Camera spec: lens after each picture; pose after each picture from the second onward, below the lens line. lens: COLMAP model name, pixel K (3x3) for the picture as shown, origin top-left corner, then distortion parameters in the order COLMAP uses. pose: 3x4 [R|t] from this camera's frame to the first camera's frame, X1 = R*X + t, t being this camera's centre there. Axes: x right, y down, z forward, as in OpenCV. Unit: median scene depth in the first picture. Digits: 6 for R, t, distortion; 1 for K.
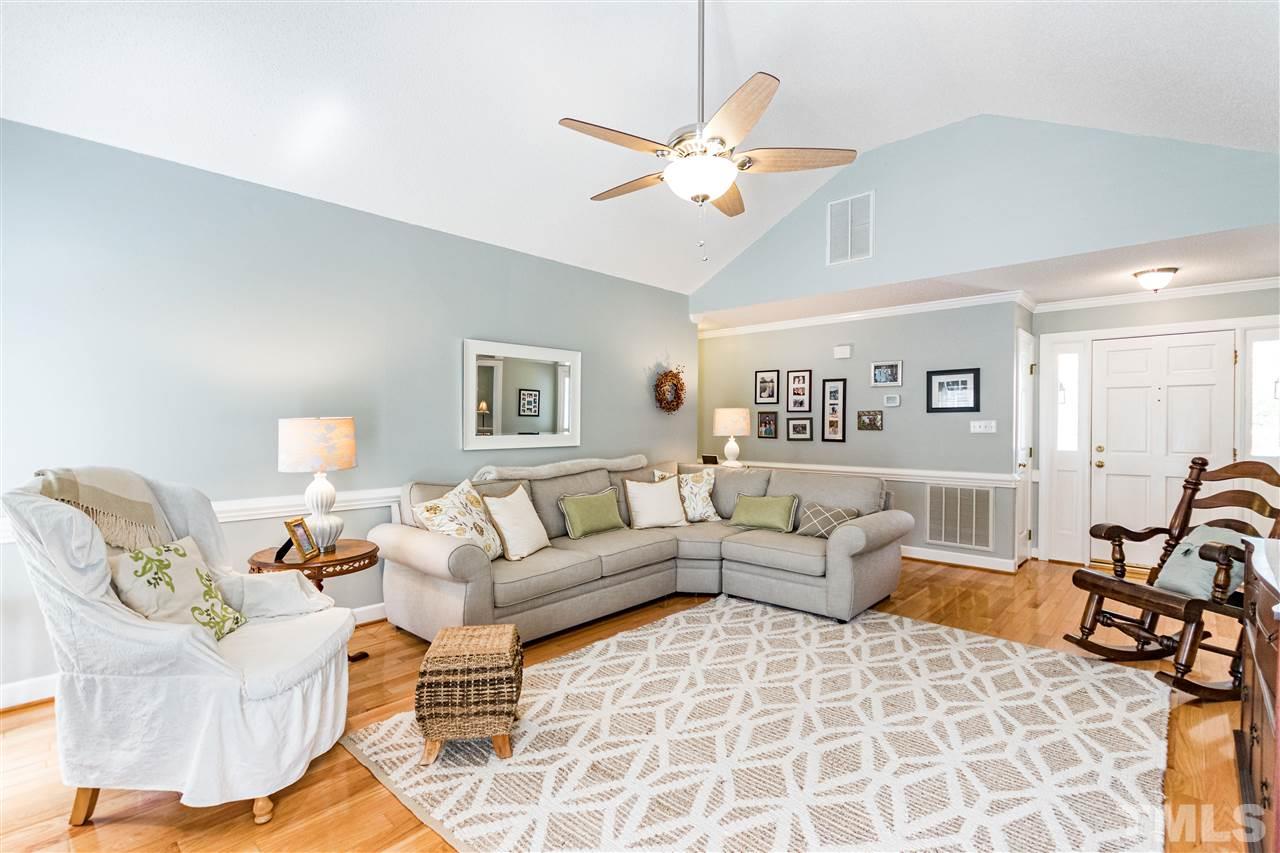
lens RADIAL K [[588.9, 0, 640.0], [0, 588.9, 426.5], [0, 0, 1]] dist [-0.000568, 0.001137]
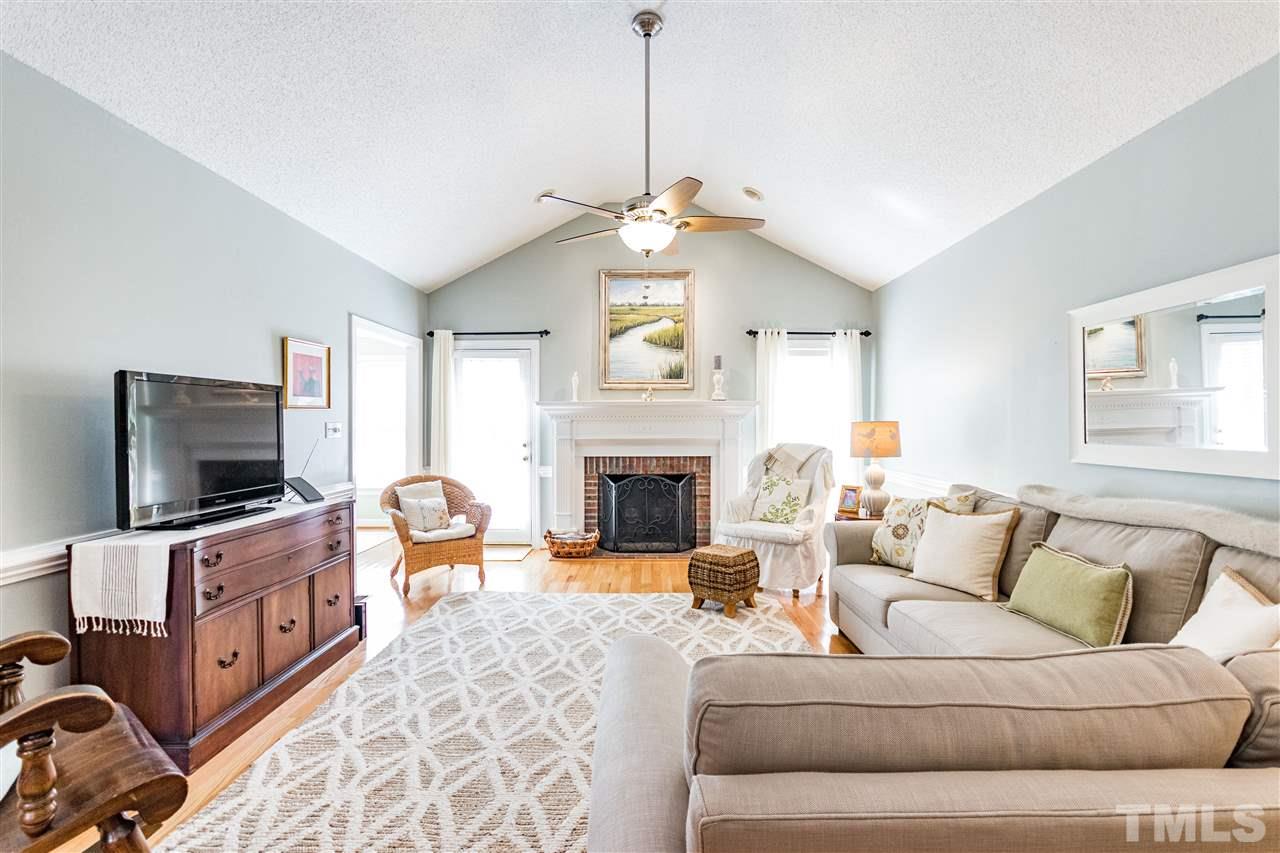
lens RADIAL K [[588.9, 0, 640.0], [0, 588.9, 426.5], [0, 0, 1]] dist [-0.000568, 0.001137]
pose [[-0.737786, 0.002477, -0.675030, 0.657369], [-0.002250, 0.999979, 0.006129, -0.007575], [0.675031, 0.006041, -0.737765, 1.298426]]
